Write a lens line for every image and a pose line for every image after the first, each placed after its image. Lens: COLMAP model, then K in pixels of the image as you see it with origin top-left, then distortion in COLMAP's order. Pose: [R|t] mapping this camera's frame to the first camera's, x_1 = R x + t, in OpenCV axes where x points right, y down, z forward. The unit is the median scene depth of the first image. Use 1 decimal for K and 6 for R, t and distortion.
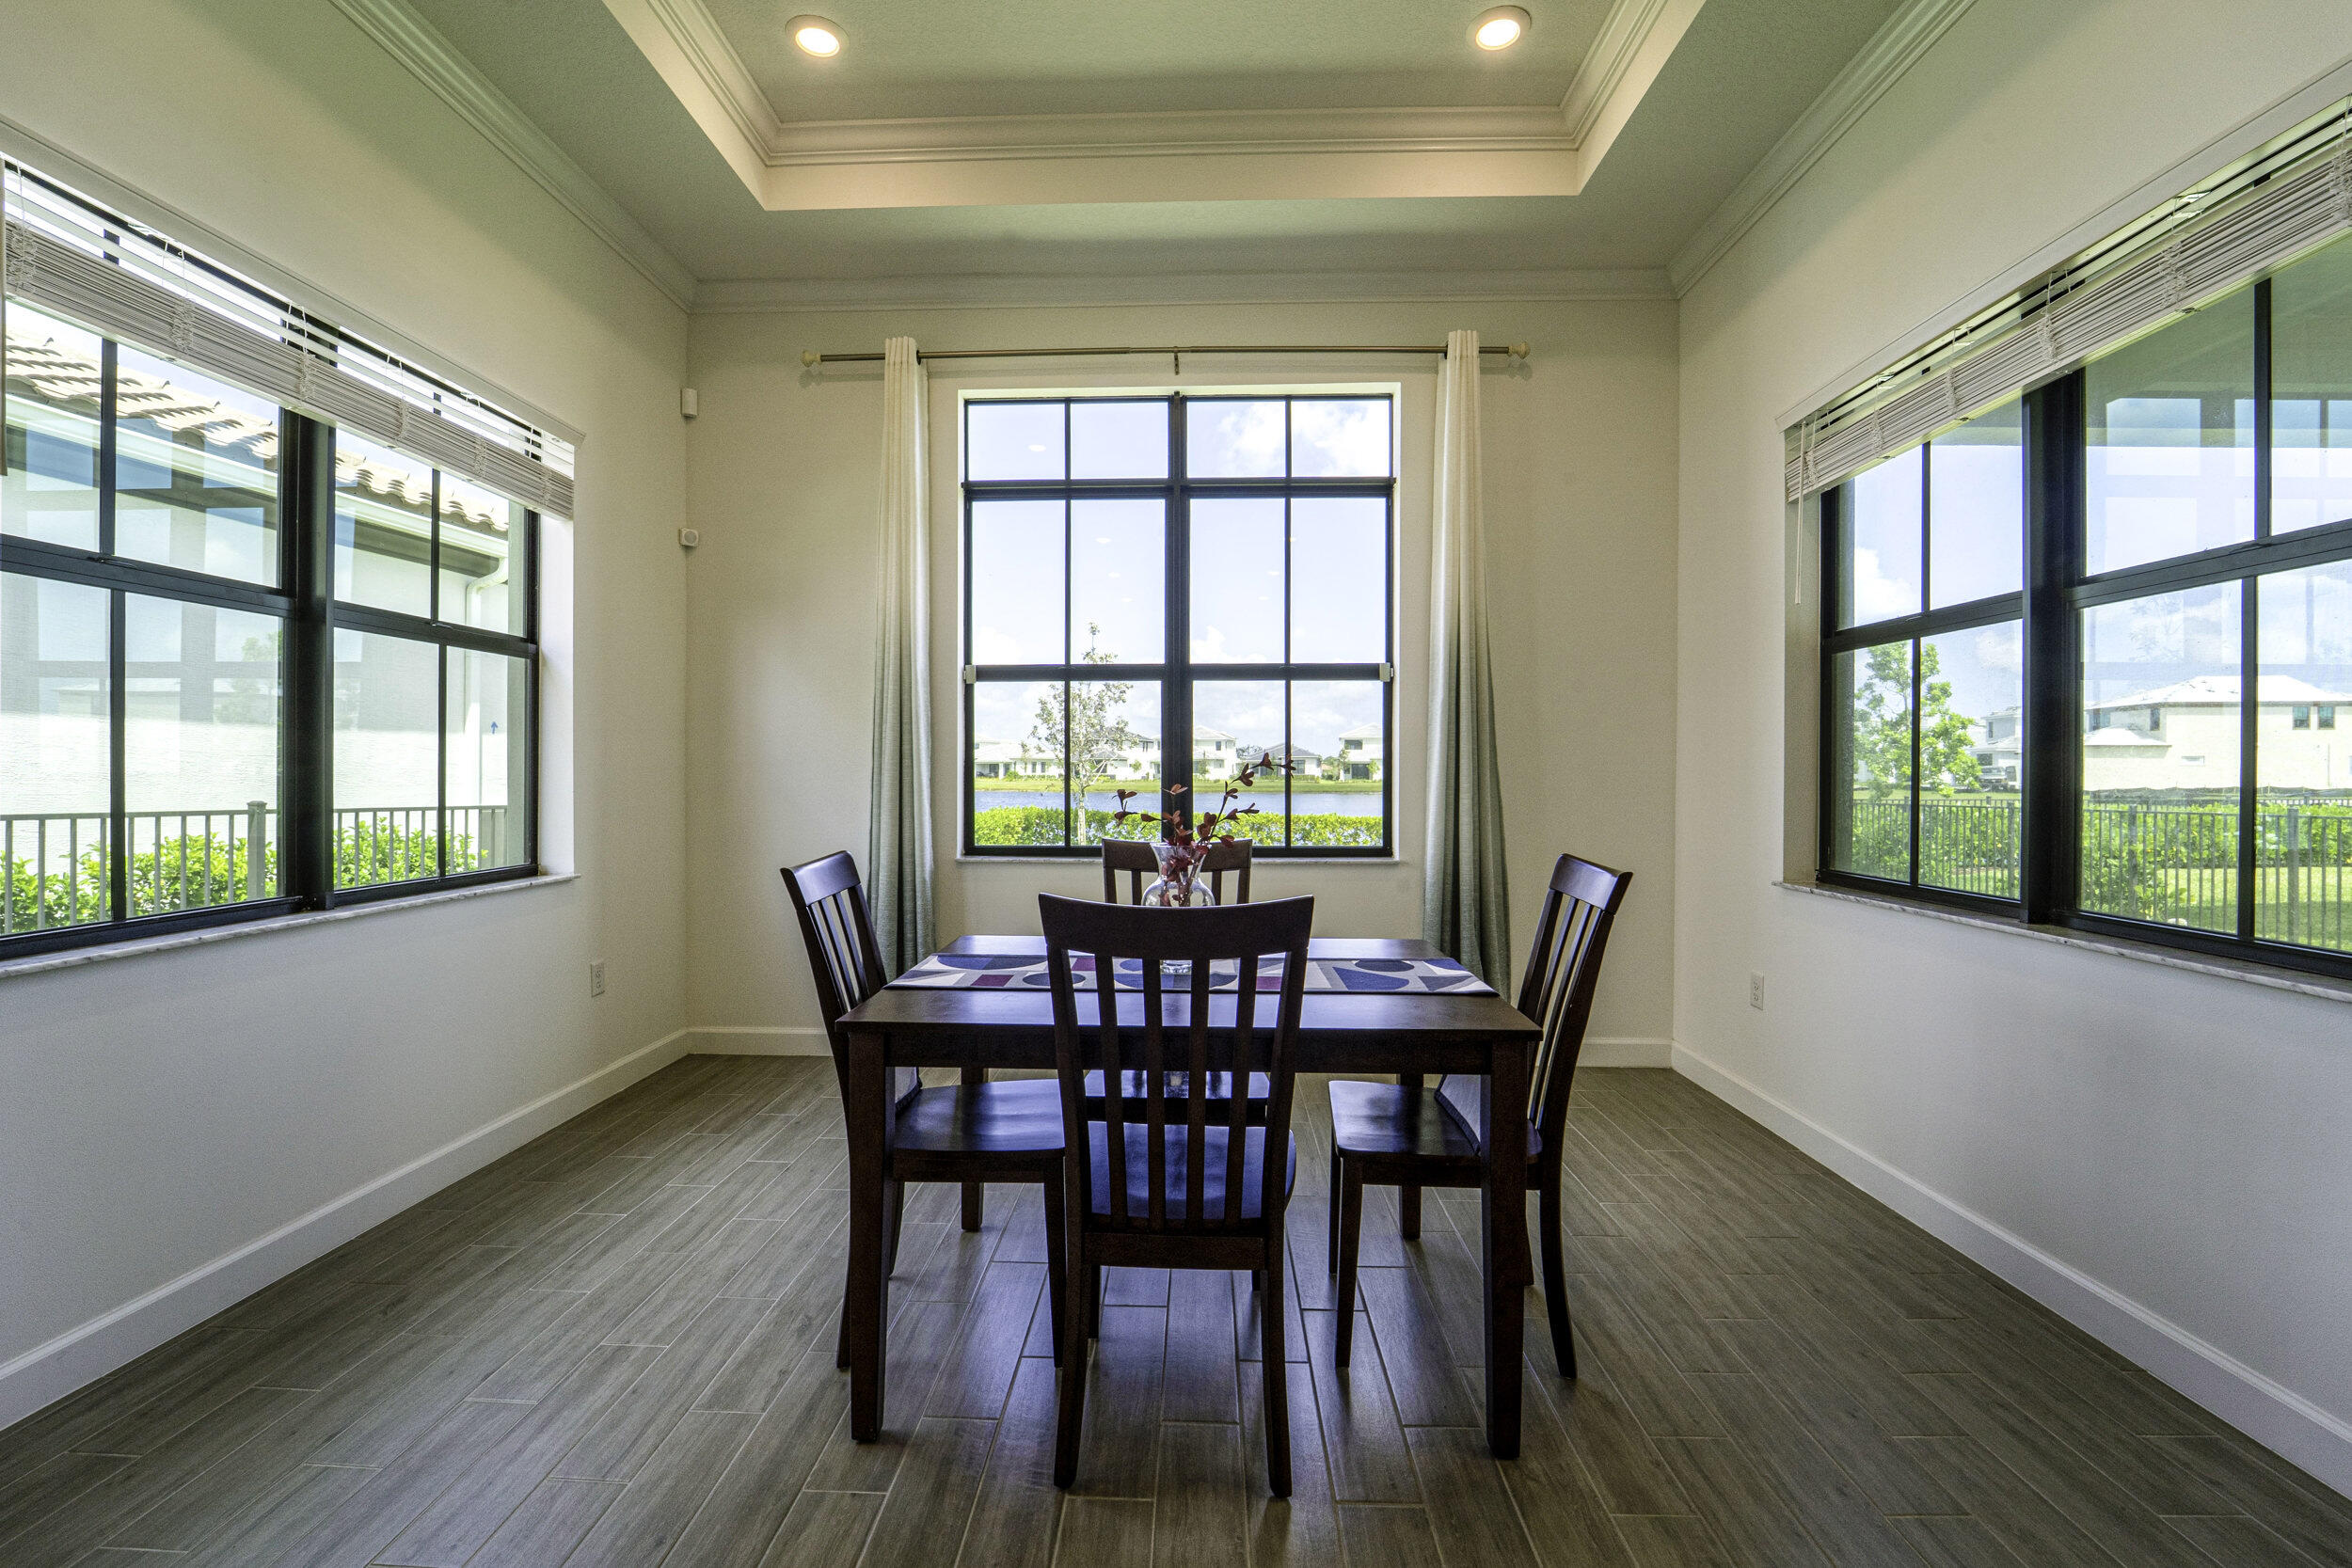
lens RADIAL K [[996.6, 0, 1174.4], [0, 996.6, 768.2], [0, 0, 1]] dist [-0.004842, -0.001858]
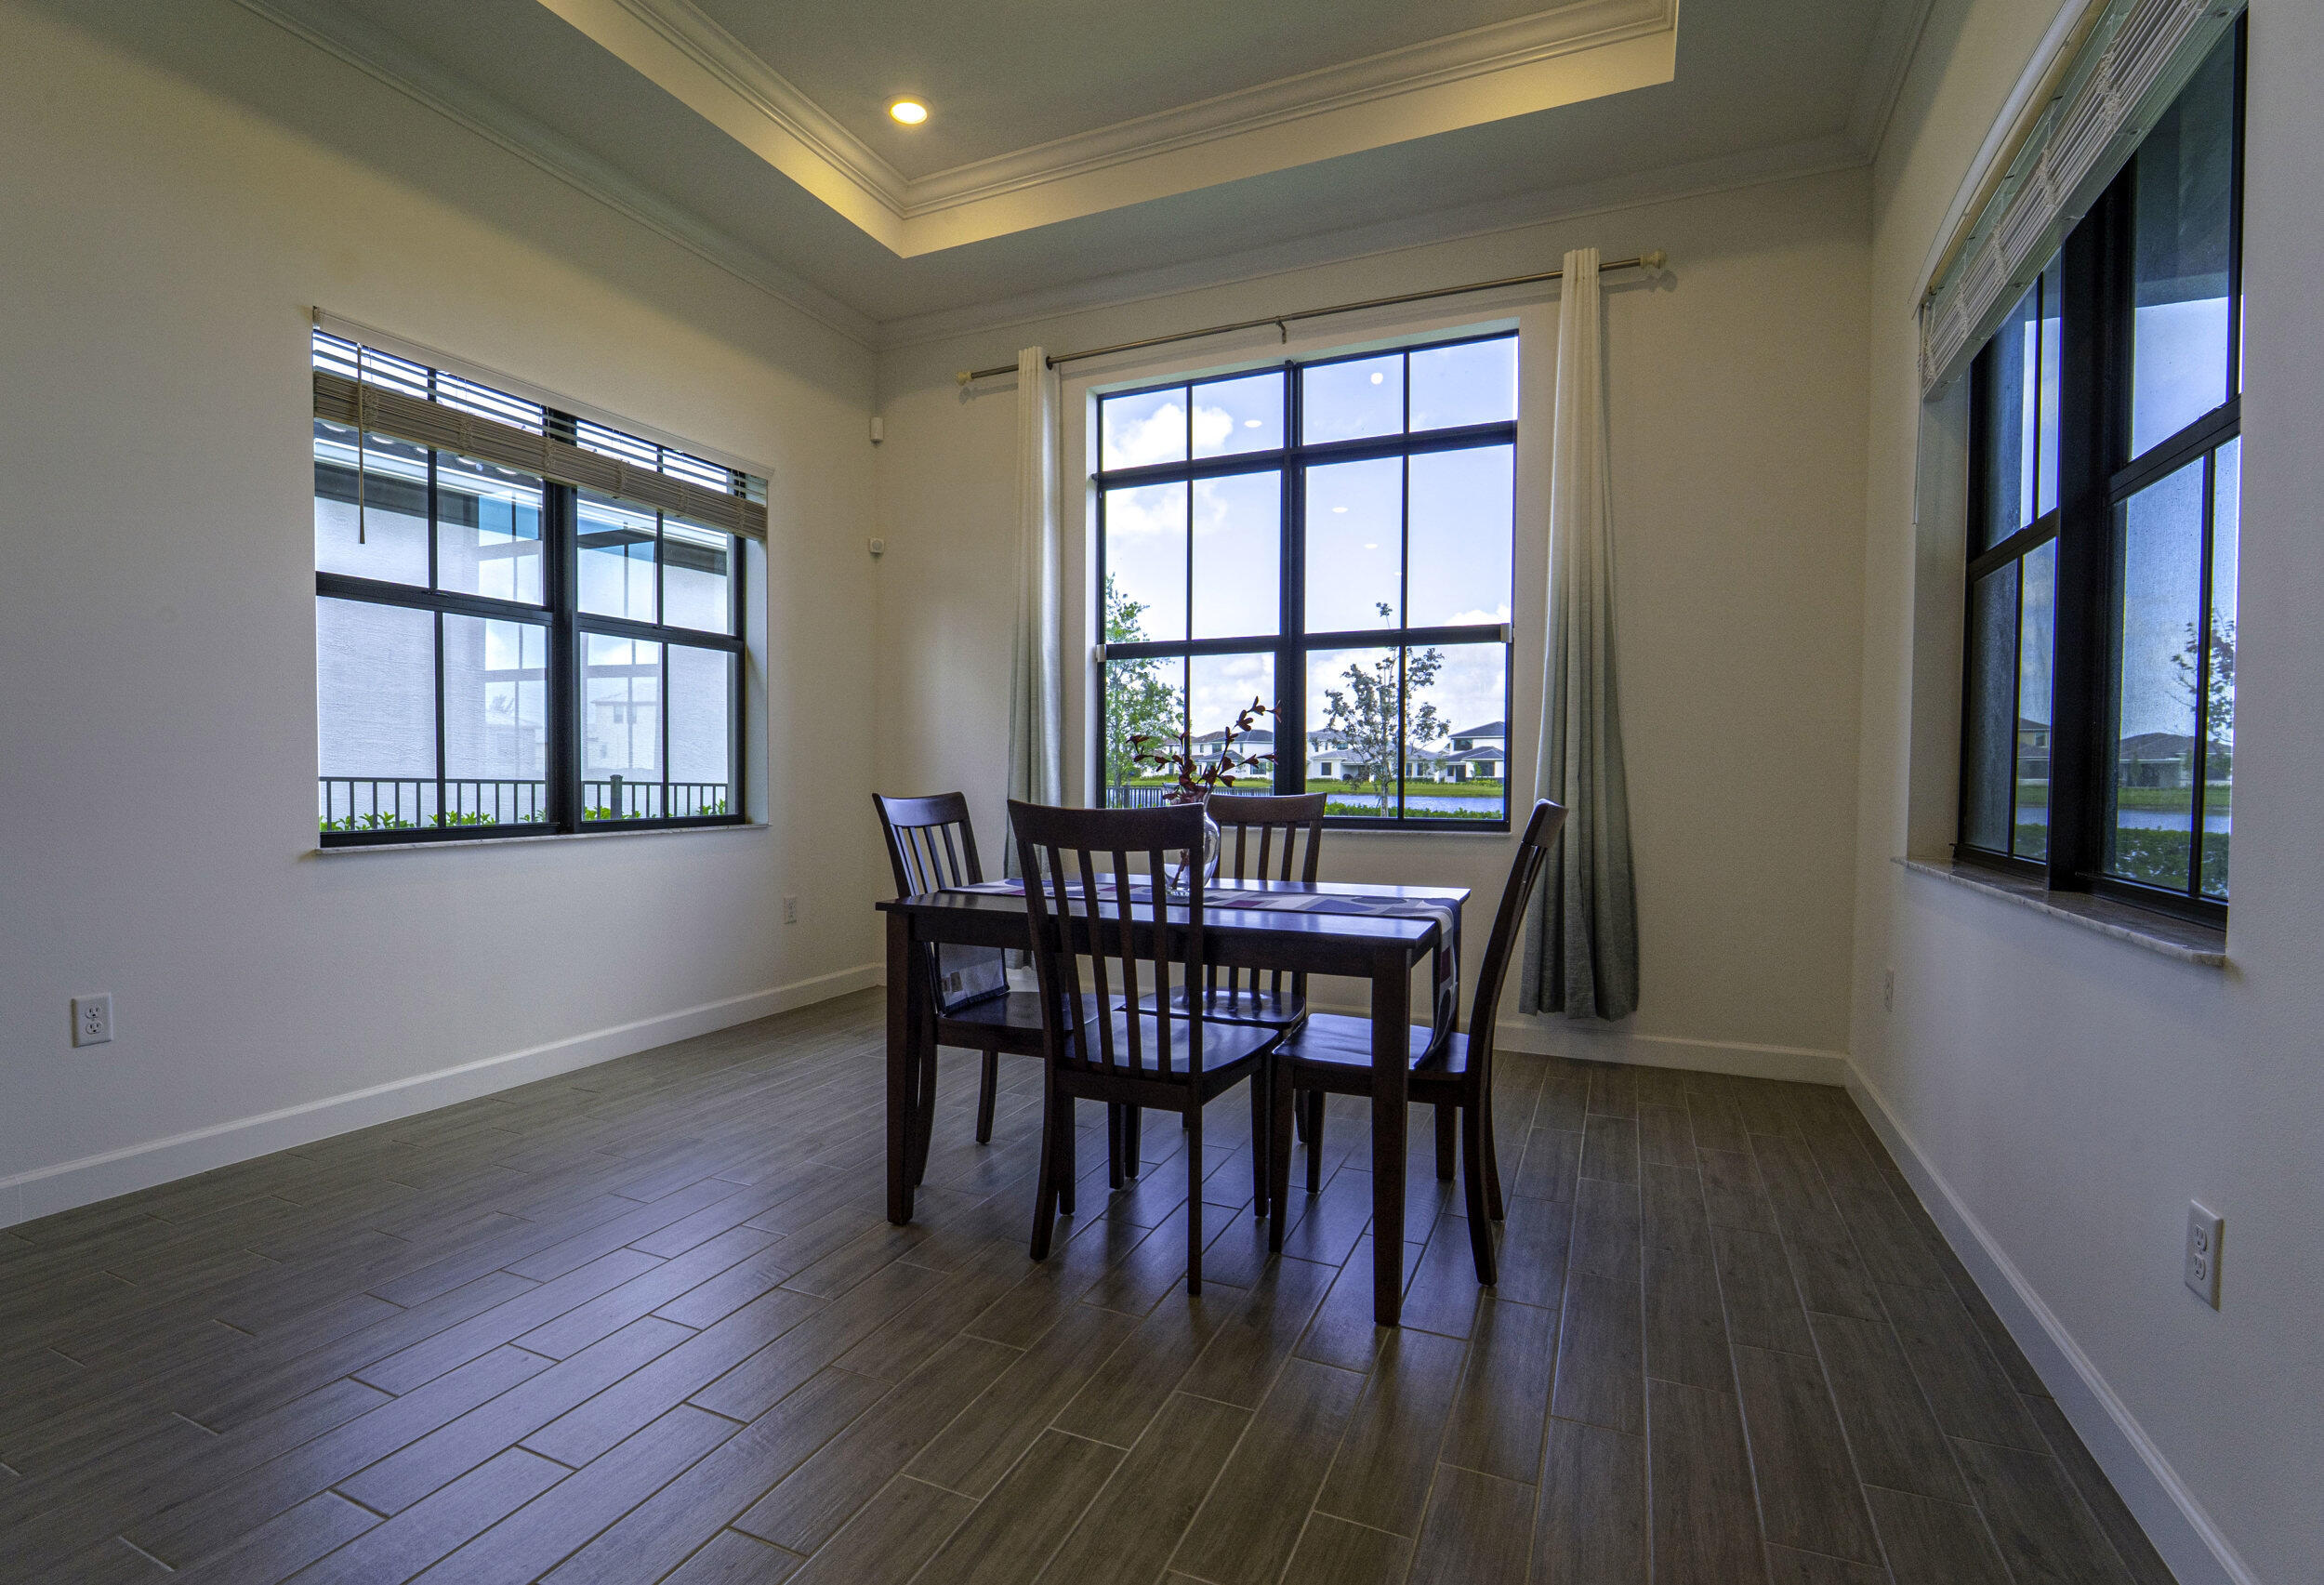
lens RADIAL K [[1123.8, 0, 1167.2], [0, 1123.8, 800.4], [0, 0, 1]] dist [0.000908, 0.000406]
pose [[0.923904, 0.009860, -0.382496, 0.334273], [-0.000553, 0.999701, 0.024434, 0.035471], [0.382623, -0.022363, 0.923634, -0.096944]]
